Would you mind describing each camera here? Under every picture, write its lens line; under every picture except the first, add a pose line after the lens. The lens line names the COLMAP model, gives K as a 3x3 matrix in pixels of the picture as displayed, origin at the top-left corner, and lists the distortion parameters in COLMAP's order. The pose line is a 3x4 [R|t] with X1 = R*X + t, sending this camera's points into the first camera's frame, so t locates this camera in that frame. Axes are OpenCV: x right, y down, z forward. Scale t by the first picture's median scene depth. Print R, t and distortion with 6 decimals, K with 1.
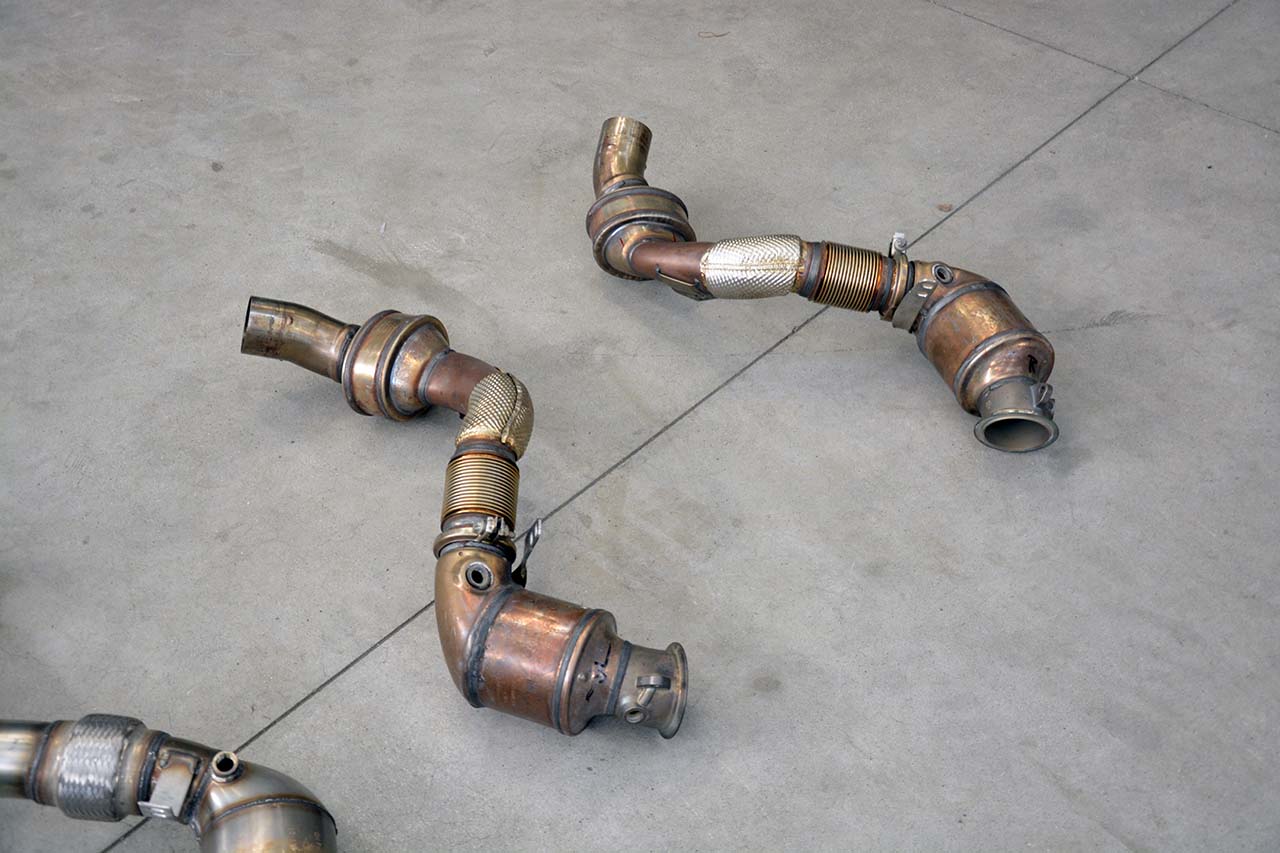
lens RADIAL K [[1437.1, 0, 642.0], [0, 1437.1, 430.5], [0, 0, 1]] dist [0.056876, 0.000000]
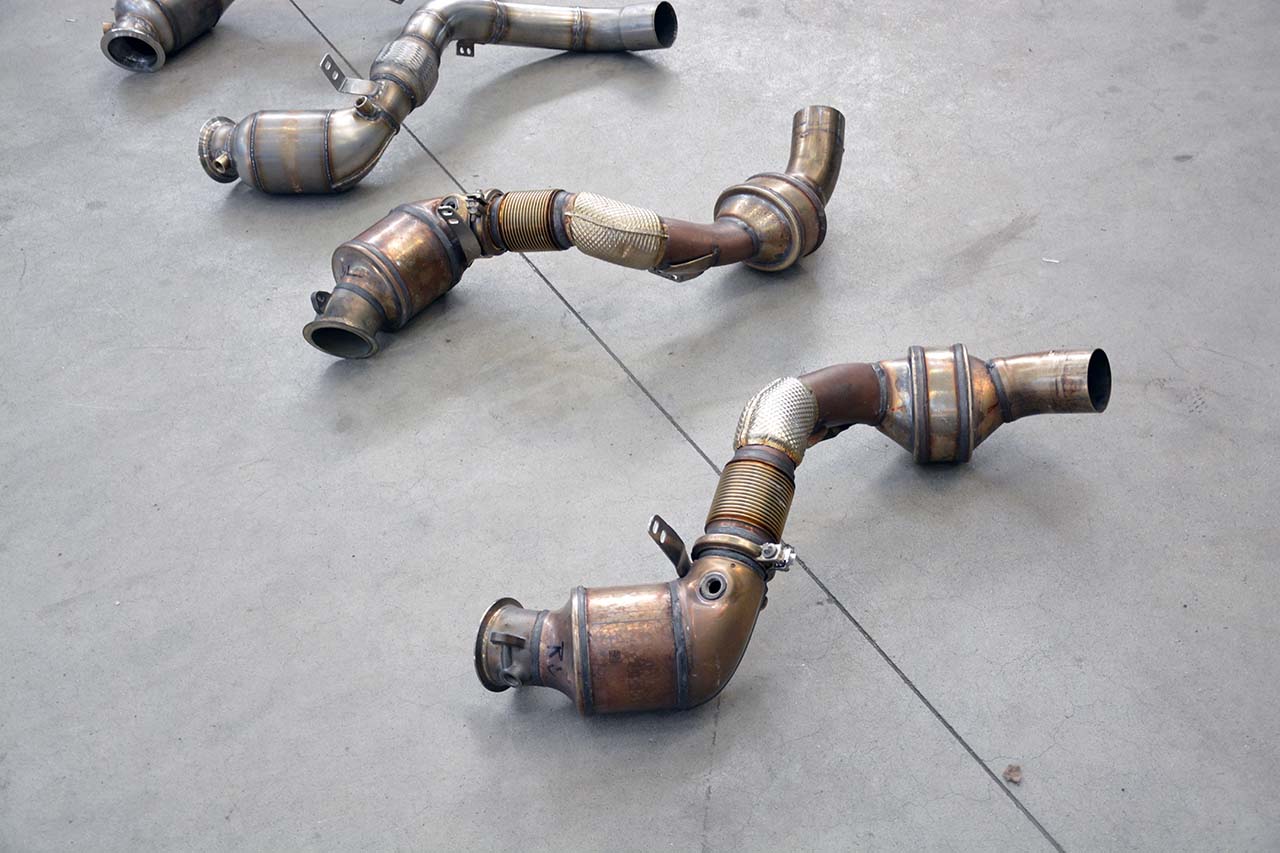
lens RADIAL K [[1437.1, 0, 639.5], [0, 1437.1, 430.6], [0, 0, 1]] dist [0.056876, 0.000000]
pose [[-0.250861, 0.712151, -0.655675, 0.701234], [-0.646469, 0.380905, 0.661052, -0.661753], [0.720518, 0.589706, 0.364829, 0.652032]]
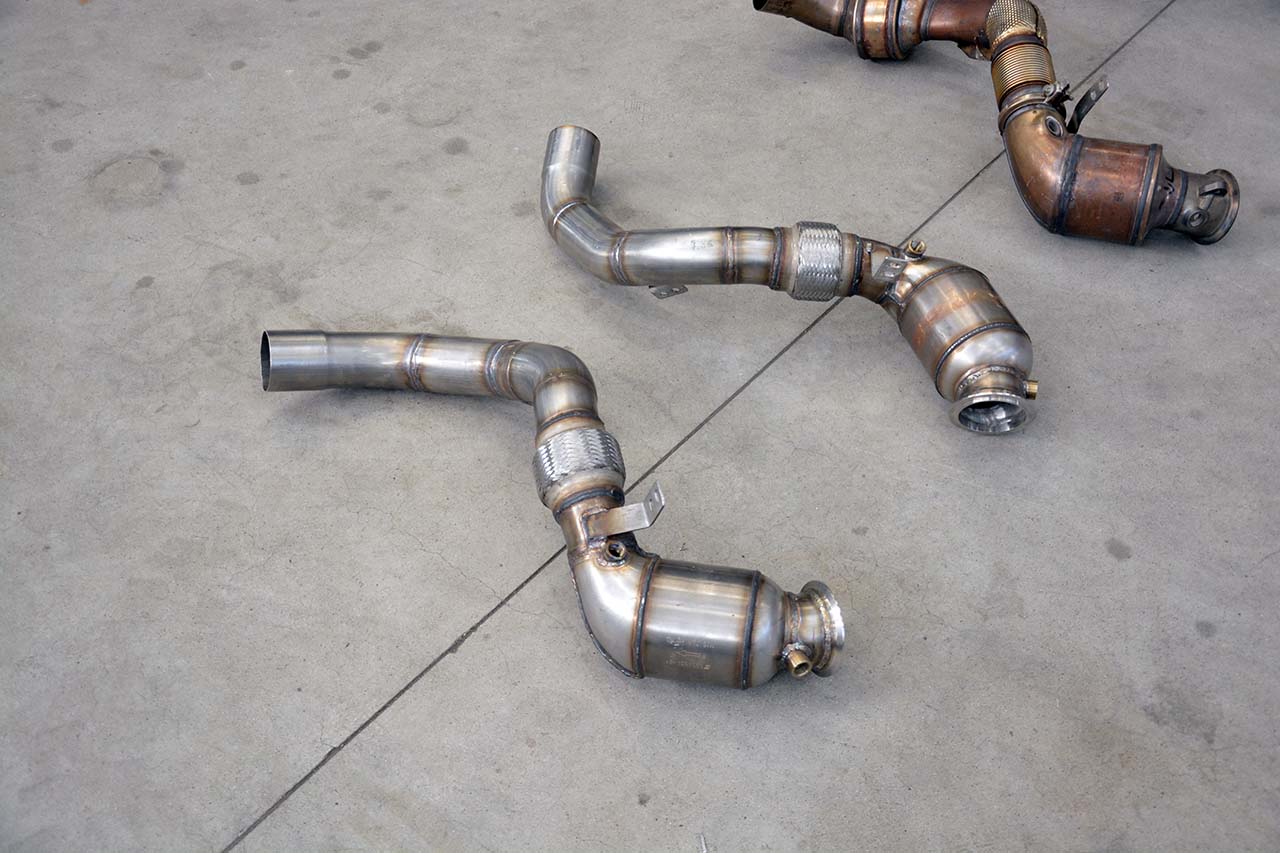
lens RADIAL K [[1437.1, 0, 632.3], [0, 1437.1, 436.9], [0, 0, 1]] dist [0.056876, 0.000000]
pose [[0.998561, -0.050584, 0.017823, -0.440294], [0.049640, 0.997519, 0.049917, 0.246737], [-0.020303, -0.048961, 0.998594, -0.234673]]
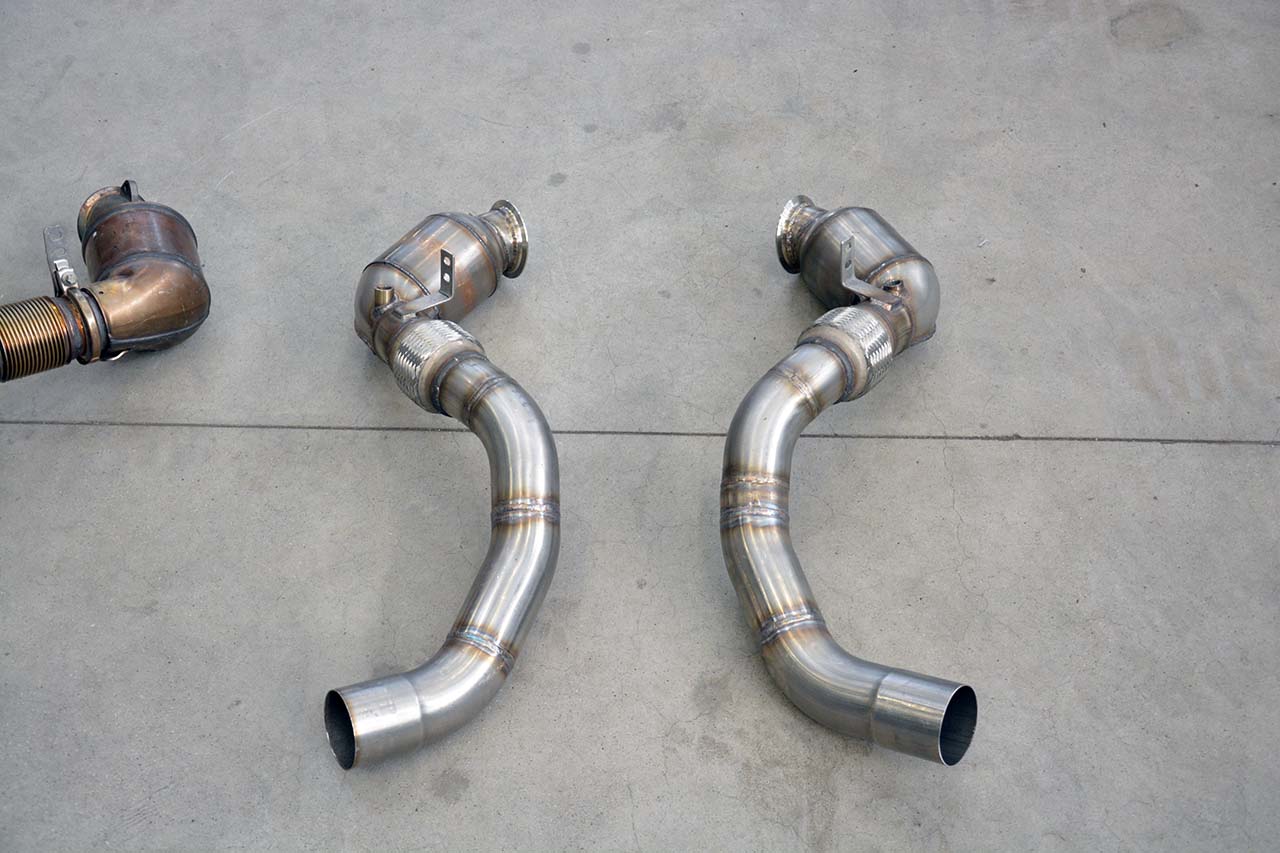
lens RADIAL K [[1567.8, 0, 652.7], [0, 1567.8, 422.5], [0, 0, 1]] dist [0.106567, 0.000000]
pose [[-0.671515, -0.500829, 0.546112, -0.934589], [0.541456, 0.171484, 0.823054, -0.553696], [-0.505859, 0.848389, 0.156023, 0.588294]]
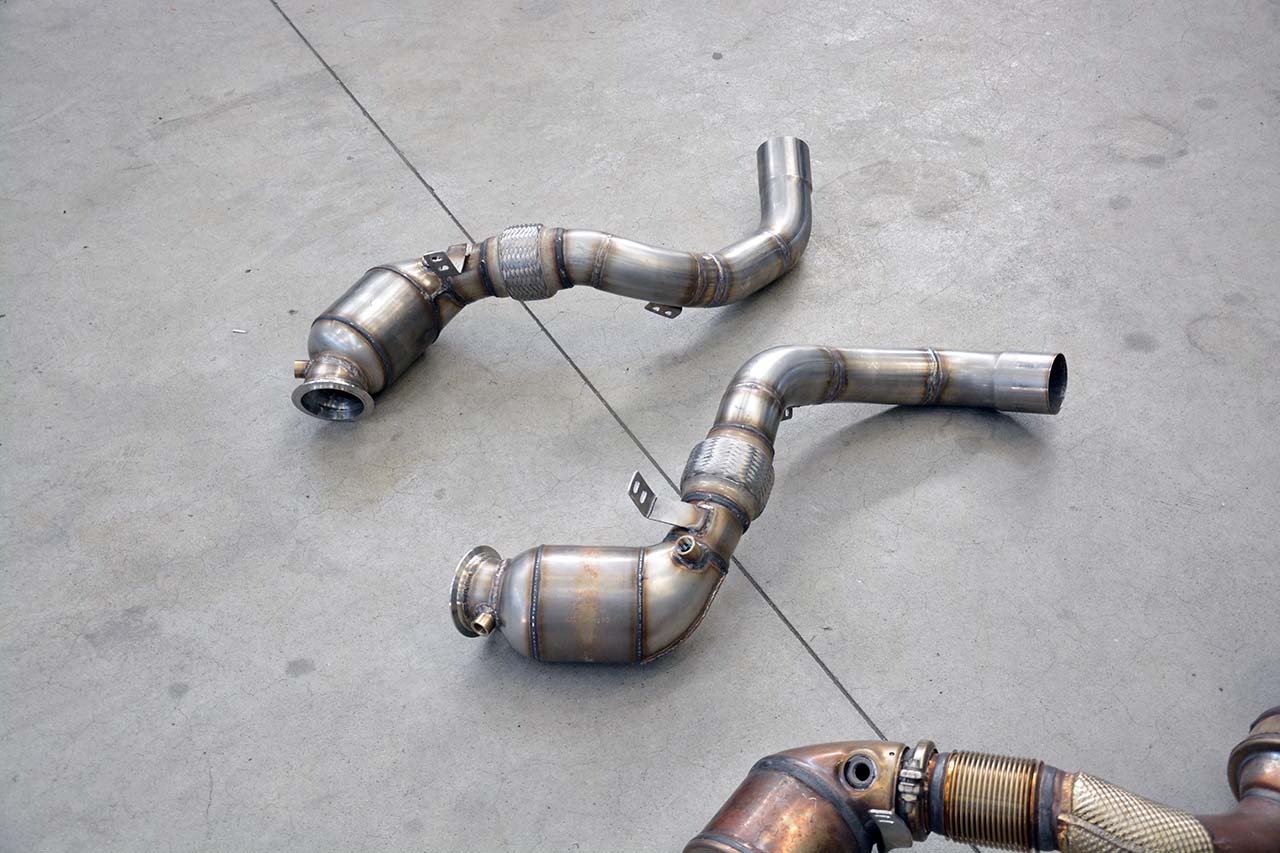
lens RADIAL K [[1437.1, 0, 638.1], [0, 1437.1, 438.3], [0, 0, 1]] dist [0.056876, 0.000000]
pose [[-0.270122, 0.706734, -0.653881, 0.292414], [-0.652882, 0.364696, 0.663884, -0.386750], [0.707657, 0.606237, 0.362902, 0.400083]]
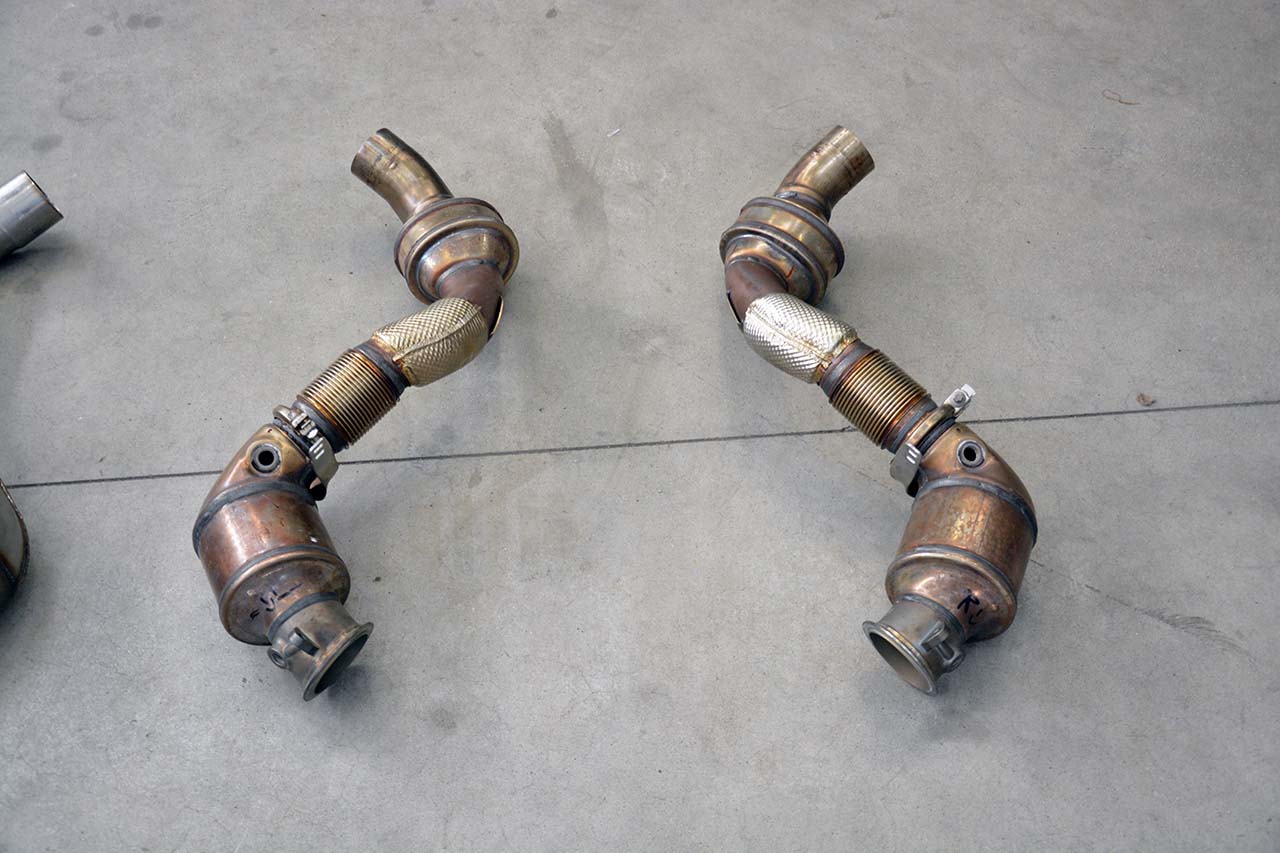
lens RADIAL K [[1437.1, 0, 637.0], [0, 1437.1, 448.0], [0, 0, 1]] dist [0.056876, 0.000000]
pose [[0.754342, 0.506668, -0.417439, 0.418995], [-0.472248, 0.860510, 0.191063, -0.184045], [0.456016, 0.053008, 0.888391, 0.193619]]
